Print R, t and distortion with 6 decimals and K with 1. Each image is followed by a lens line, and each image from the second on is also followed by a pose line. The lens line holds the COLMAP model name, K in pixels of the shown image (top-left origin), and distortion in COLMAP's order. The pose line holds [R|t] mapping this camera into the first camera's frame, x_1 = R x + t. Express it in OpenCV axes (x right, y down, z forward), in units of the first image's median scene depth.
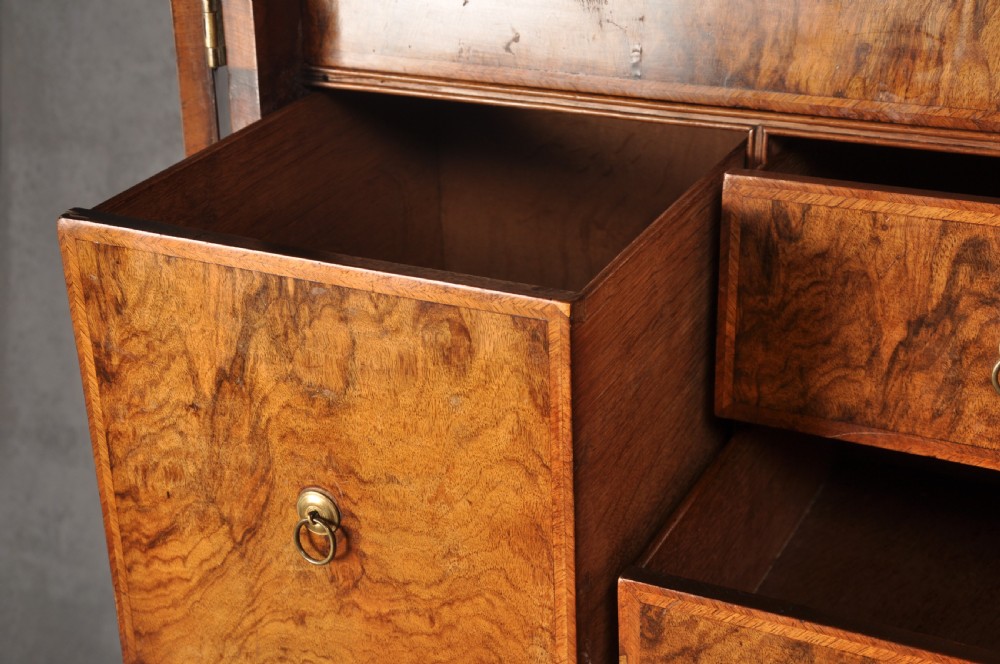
lens RADIAL K [[1677.4, 0, 498.0], [0, 1677.4, 330.7], [0, 0, 1]] dist [0.183469, 0.000000]
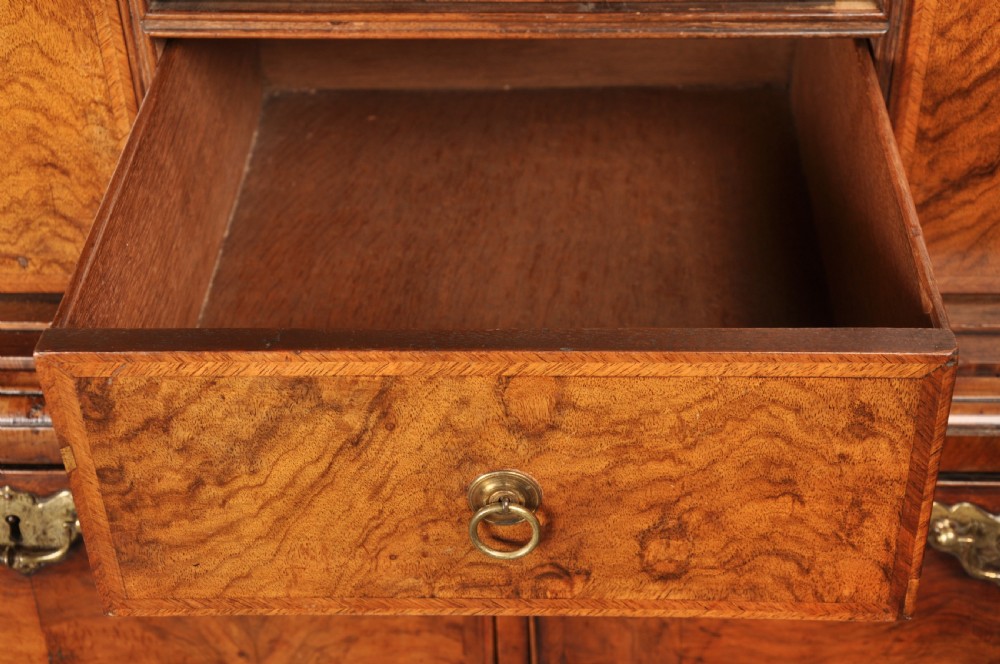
lens RADIAL K [[1677.4, 0, 500.3], [0, 1677.4, 332.5], [0, 0, 1]] dist [0.183469, 0.000000]
pose [[0.916520, -0.250094, 0.312160, 0.030678], [0.169004, 0.949467, 0.264480, -0.017338], [-0.362530, -0.189645, 0.912473, 0.282315]]
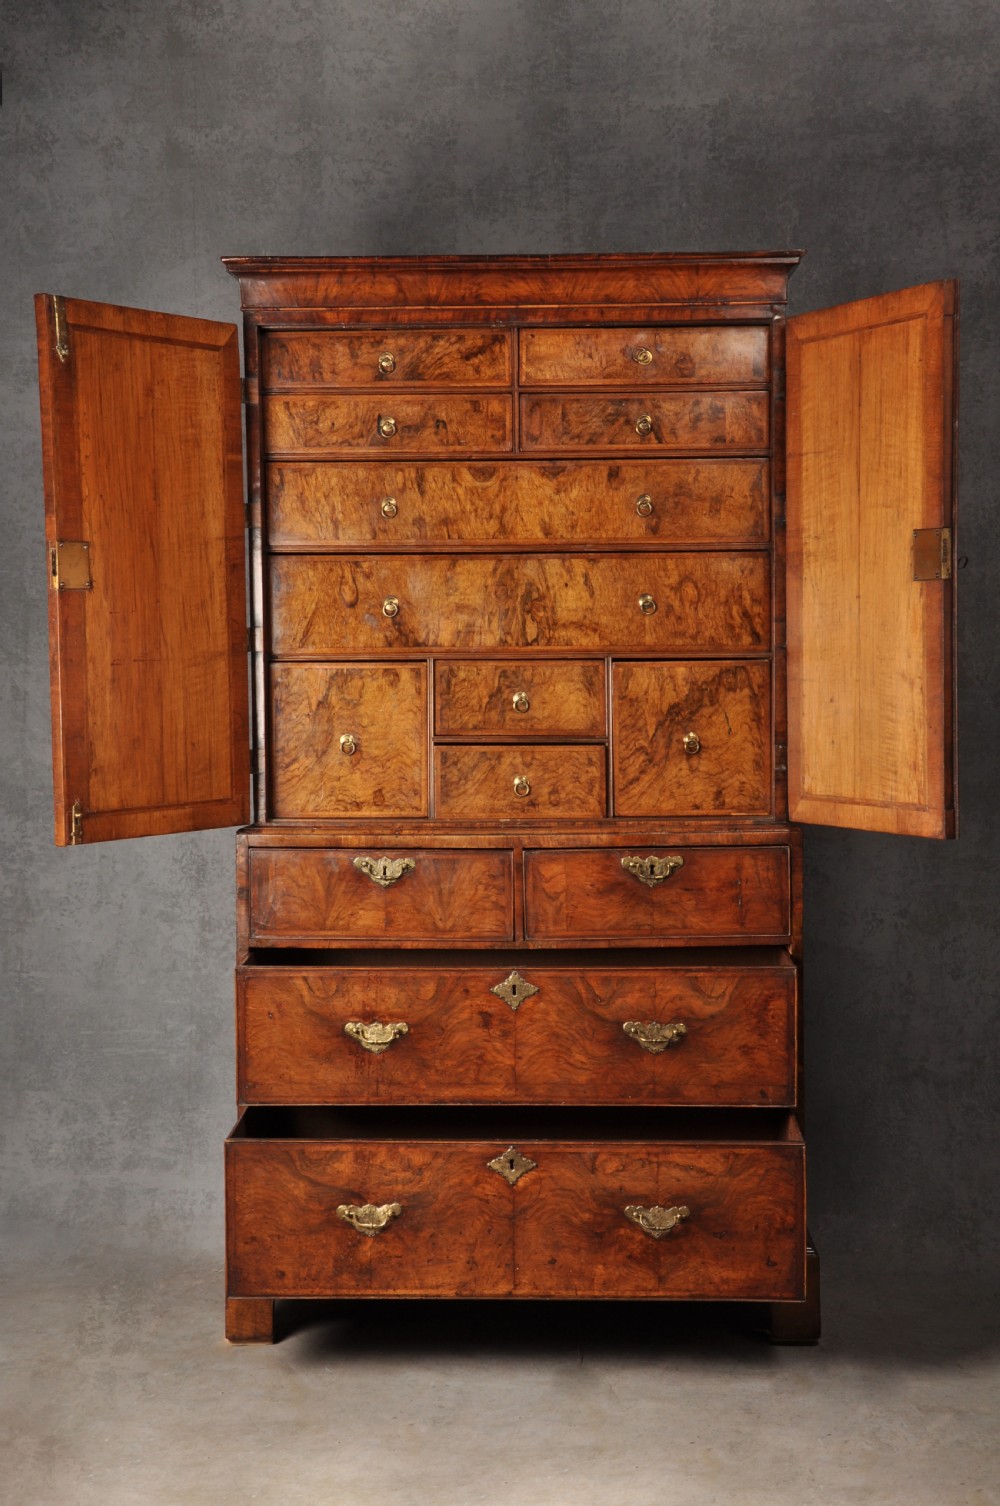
lens RADIAL K [[2526.2, 0, 483.6], [0, 2526.2, 689.0], [0, 0, 1]] dist [0.183469, 0.000000]
pose [[0.912219, -0.002602, 0.409696, -2.019579], [0.148610, 0.933979, -0.324960, 1.772149], [-0.381801, 0.357319, 0.852379, -3.665737]]
